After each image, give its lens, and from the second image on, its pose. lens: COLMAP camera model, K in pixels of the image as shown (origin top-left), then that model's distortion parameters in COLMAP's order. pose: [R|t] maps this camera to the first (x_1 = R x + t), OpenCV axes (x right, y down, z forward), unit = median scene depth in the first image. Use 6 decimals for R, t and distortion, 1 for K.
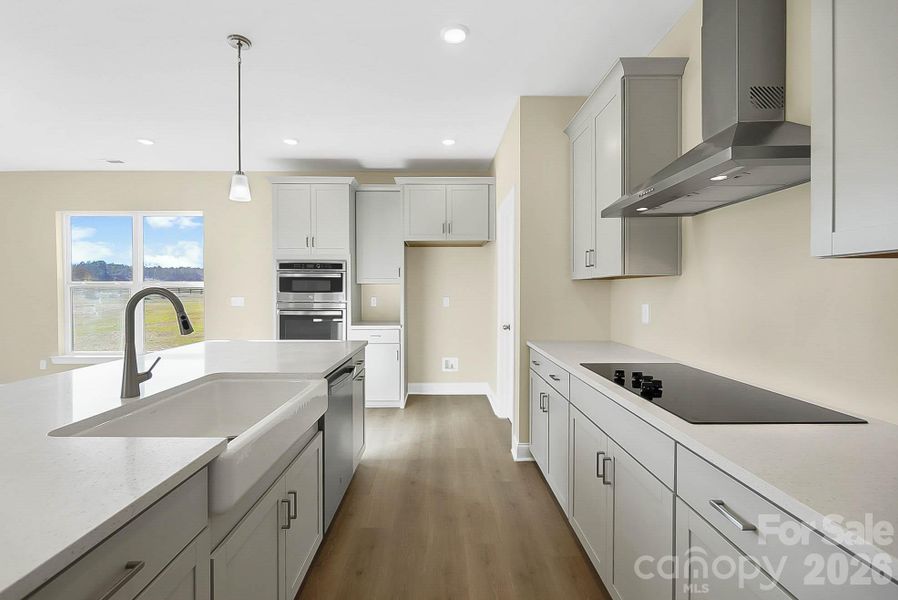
lens RADIAL K [[384.0, 0, 447.5], [0, 384.0, 293.9], [0, 0, 1]] dist [-0.000279, 0.000034]
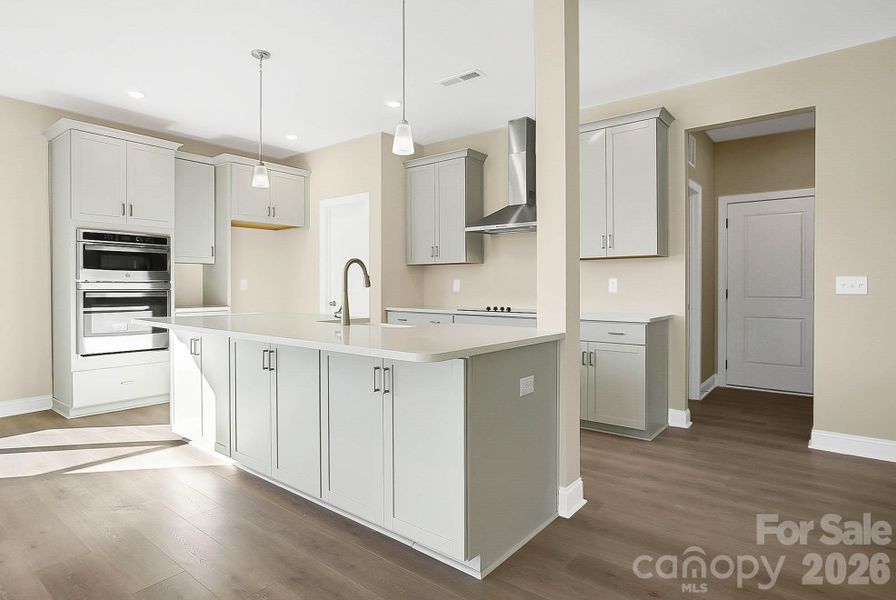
lens RADIAL K [[511.9, 0, 448.7], [0, 511.9, 289.1], [0, 0, 1]] dist [-0.001003, -0.000462]
pose [[0.612886, -0.003682, 0.790163, -0.810848], [0.004163, 0.999990, 0.001430, 0.039021], [-0.790160, 0.002413, 0.612895, -0.240379]]
